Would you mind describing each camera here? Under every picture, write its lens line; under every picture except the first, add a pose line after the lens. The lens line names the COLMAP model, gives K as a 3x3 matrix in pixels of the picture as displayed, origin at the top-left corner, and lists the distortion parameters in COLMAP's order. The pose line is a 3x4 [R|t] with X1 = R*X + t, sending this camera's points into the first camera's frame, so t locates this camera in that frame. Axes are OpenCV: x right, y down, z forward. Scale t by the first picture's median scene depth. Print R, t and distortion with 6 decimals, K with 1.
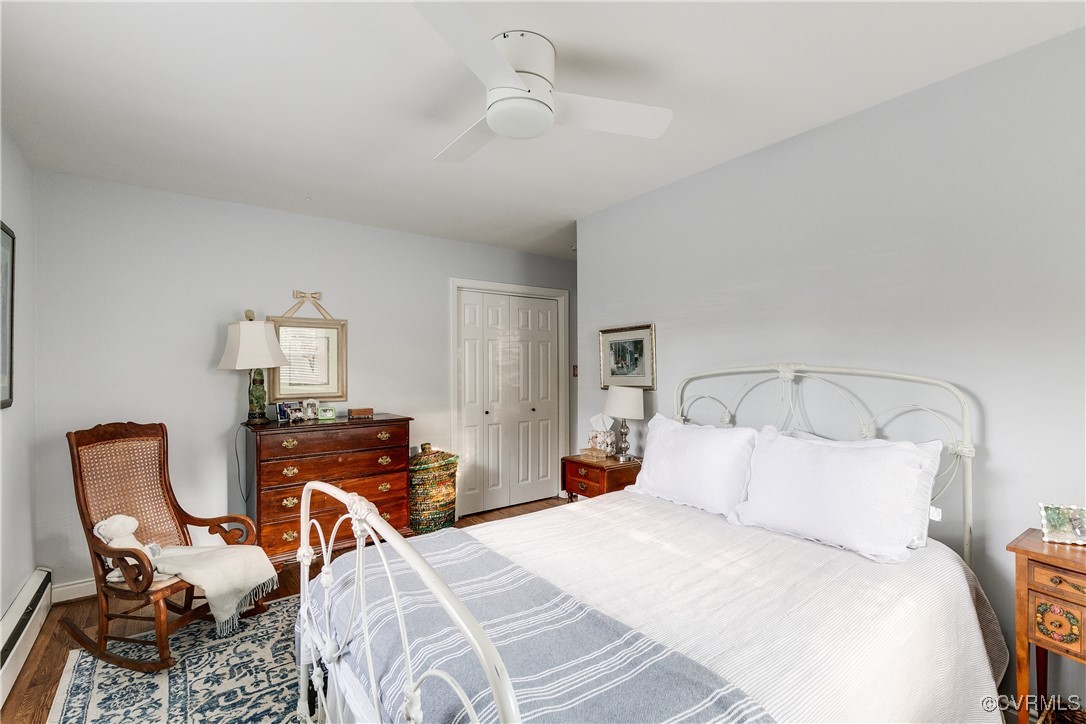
lens RADIAL K [[492.9, 0, 543.7], [0, 492.9, 368.4], [0, 0, 1]] dist [0.005884, -0.000258]
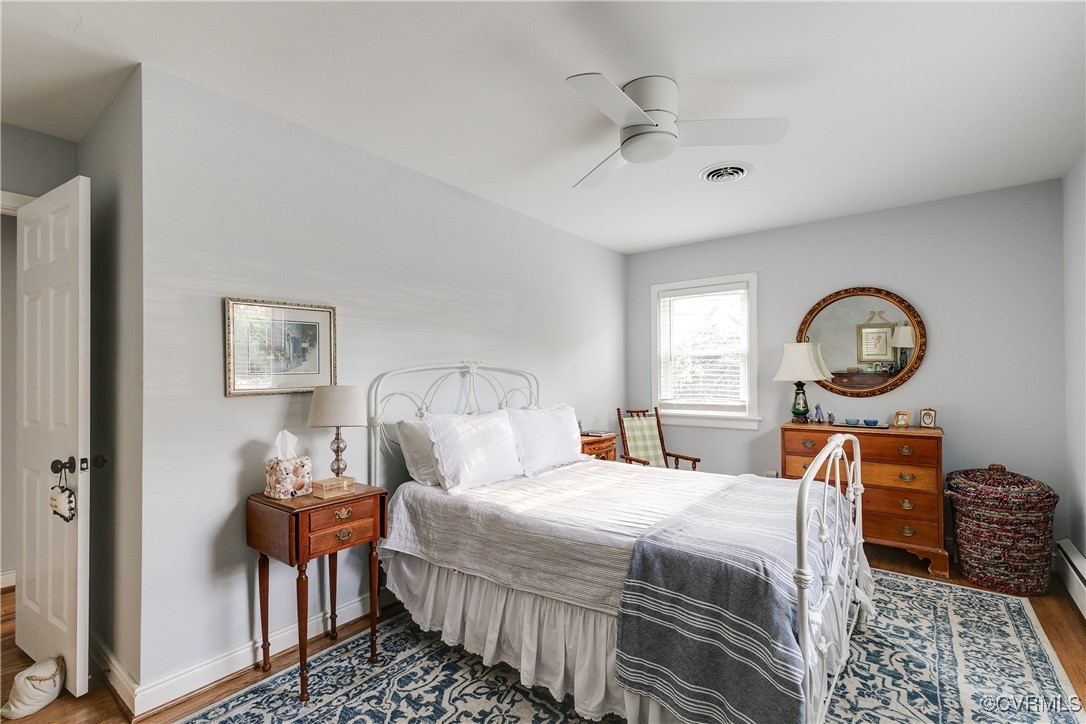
lens RADIAL K [[492.9, 0, 543.7], [0, 492.9, 368.4], [0, 0, 1]] dist [0.005884, -0.000258]
pose [[-0.282127, -0.003457, 0.959371, -0.653526], [-0.011170, 0.999938, 0.000318, 0.004649], [-0.959312, -0.010627, -0.282148, 0.922080]]
